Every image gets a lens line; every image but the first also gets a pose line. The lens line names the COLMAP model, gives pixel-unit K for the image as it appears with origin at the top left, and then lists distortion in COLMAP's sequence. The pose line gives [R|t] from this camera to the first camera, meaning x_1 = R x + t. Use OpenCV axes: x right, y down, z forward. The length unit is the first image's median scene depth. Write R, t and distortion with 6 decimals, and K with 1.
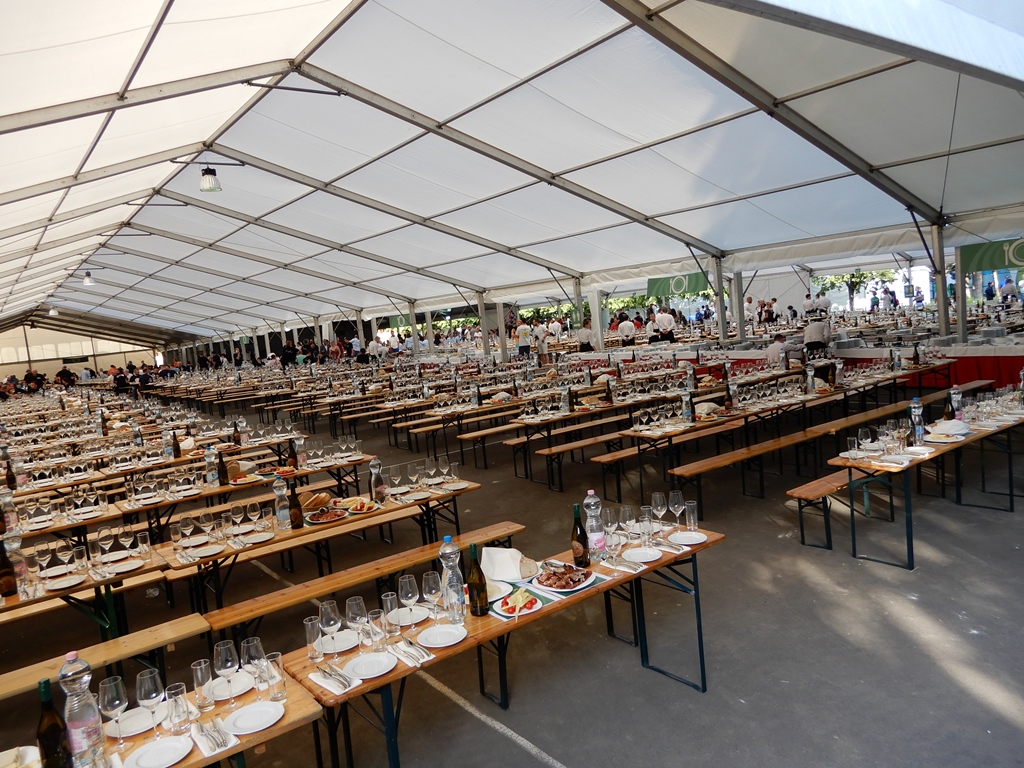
lens RADIAL K [[729.4, 0, 513.3], [0, 729.4, 378.9], [0, 0, 1]] dist [0.002392, -0.002653]
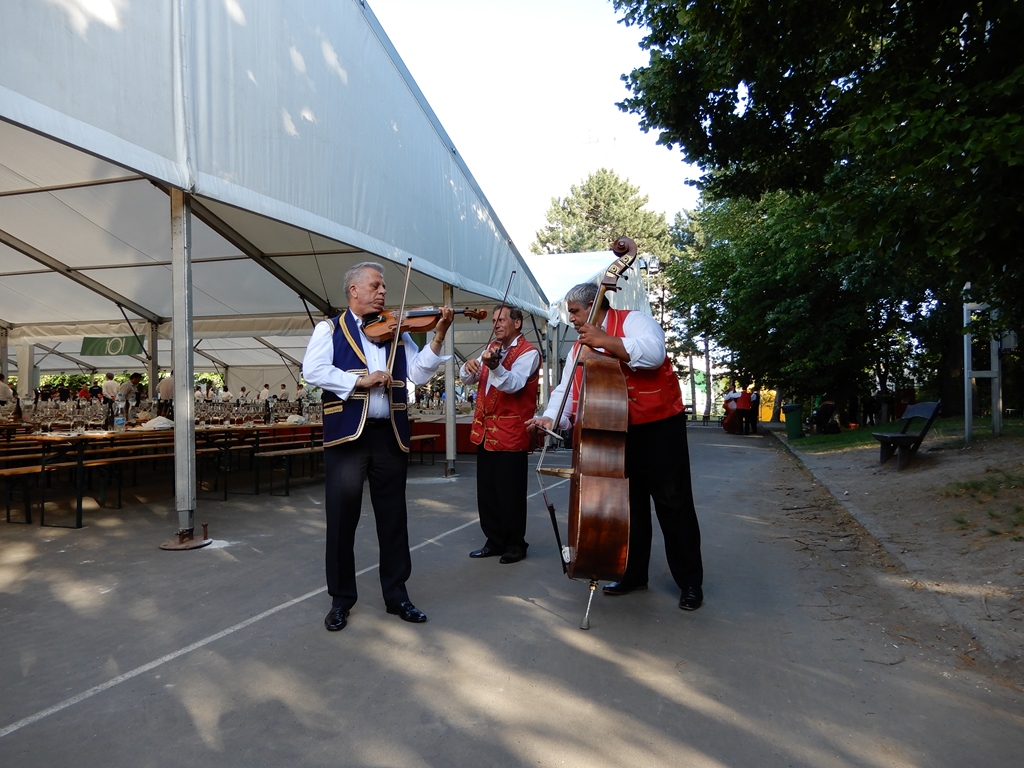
lens RADIAL K [[729.4, 0, 513.3], [0, 729.4, 378.9], [0, 0, 1]] dist [0.002392, -0.002653]
pose [[0.814005, 0.110768, 0.570198, 0.247618], [-0.029756, 0.988312, -0.149512, 0.106339], [-0.580095, 0.104737, 0.807787, -0.240558]]
